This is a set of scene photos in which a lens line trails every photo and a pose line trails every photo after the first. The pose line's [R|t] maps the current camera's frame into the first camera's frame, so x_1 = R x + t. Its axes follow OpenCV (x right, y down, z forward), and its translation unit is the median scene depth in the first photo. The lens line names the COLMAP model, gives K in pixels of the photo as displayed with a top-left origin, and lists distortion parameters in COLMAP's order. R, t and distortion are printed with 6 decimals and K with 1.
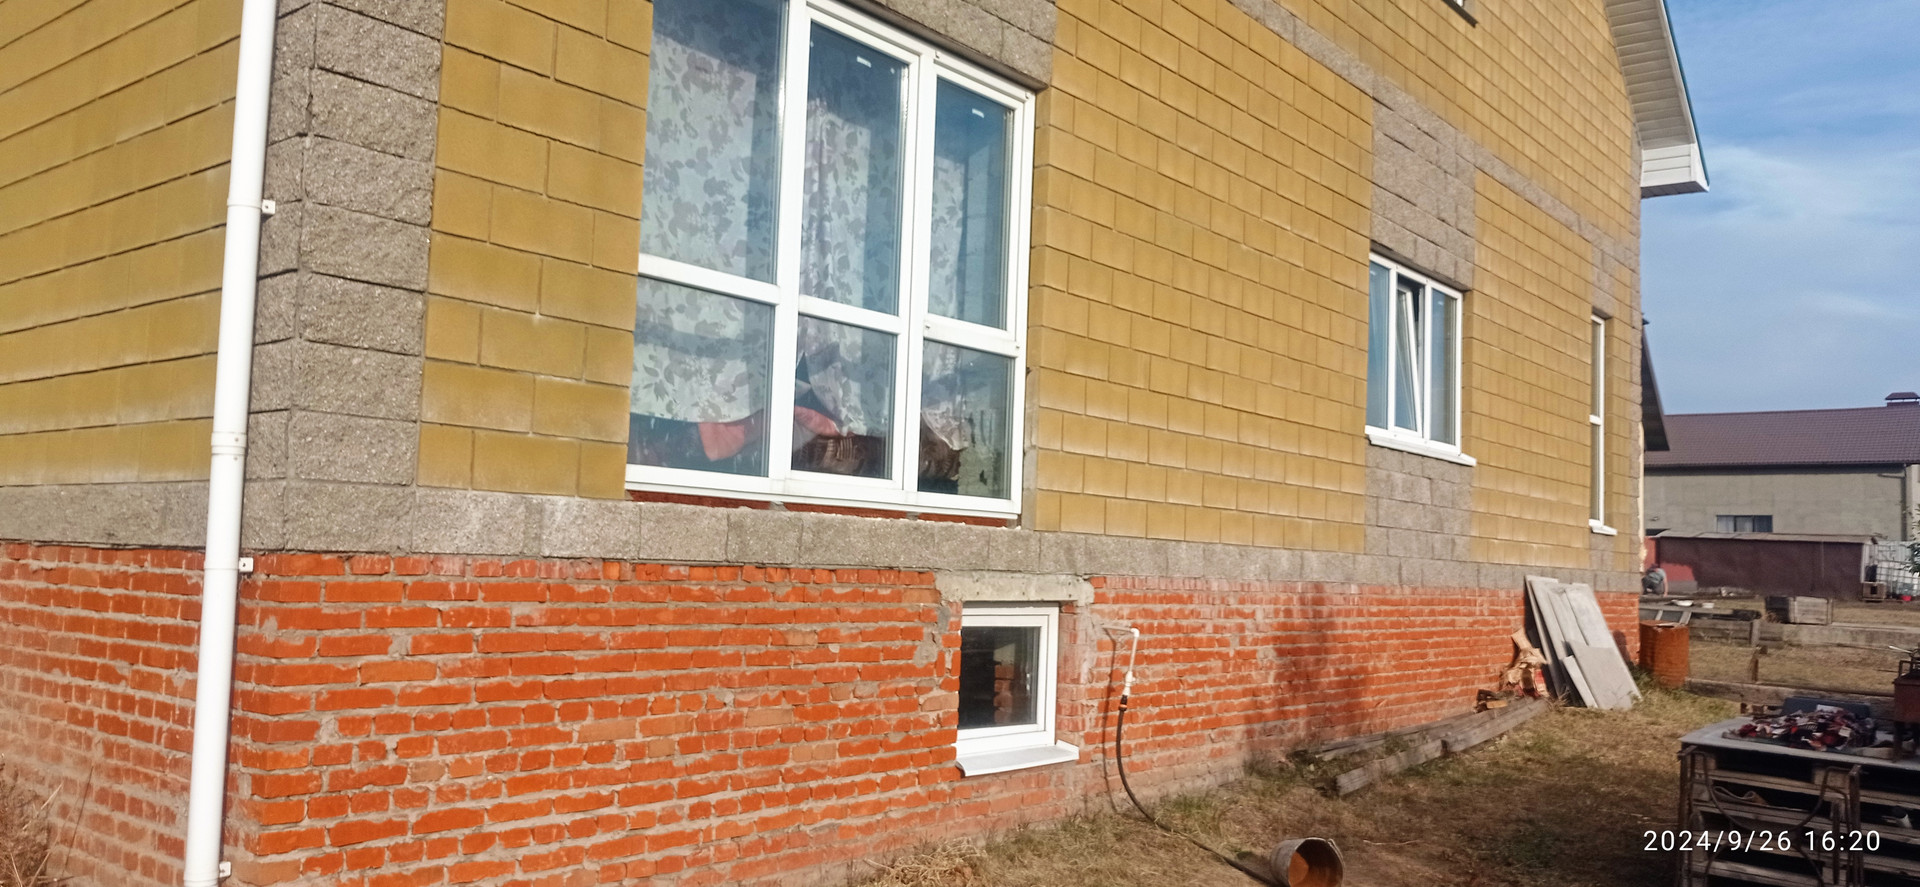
lens RADIAL K [[1462.2, 0, 959.7], [0, 1462.2, 440.9], [0, 0, 1]] dist [-0.005622, -0.007055]
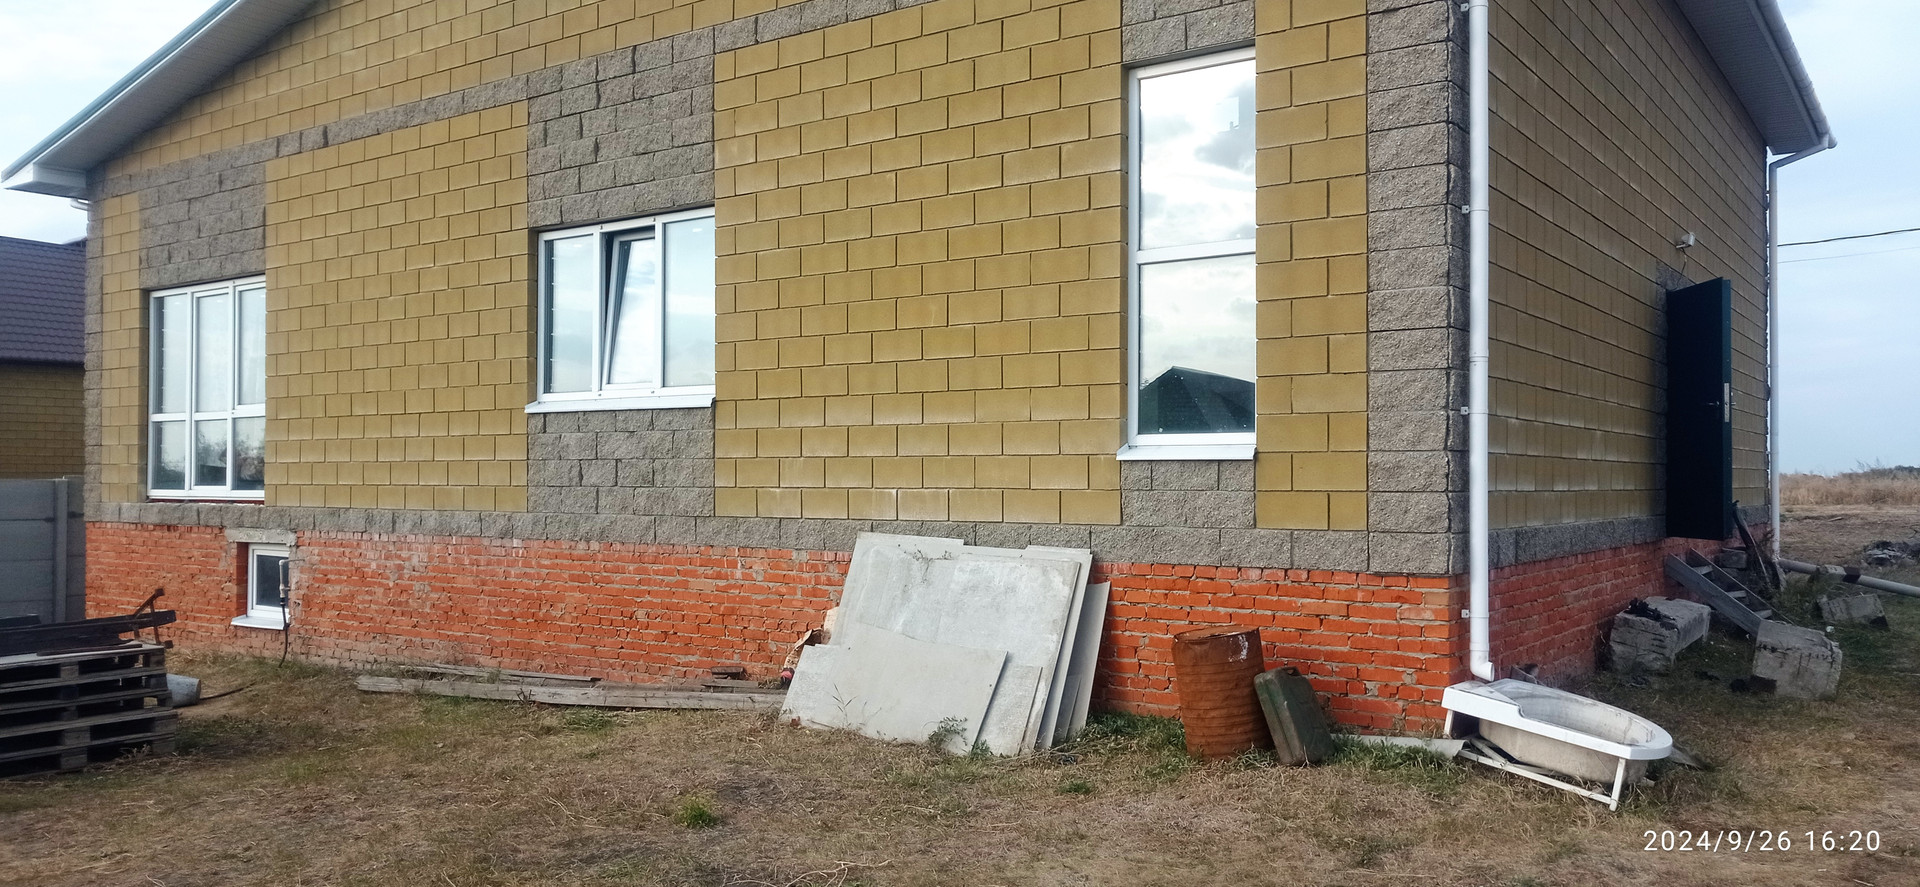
lens RADIAL K [[1462.2, 0, 960.5], [0, 1462.2, 453.3], [0, 0, 1]] dist [-0.005622, -0.007055]
pose [[0.069009, -0.055280, -0.996083, 1.729819], [0.084895, 0.995167, -0.049348, 0.140725], [0.993997, -0.081157, 0.073368, 1.519448]]
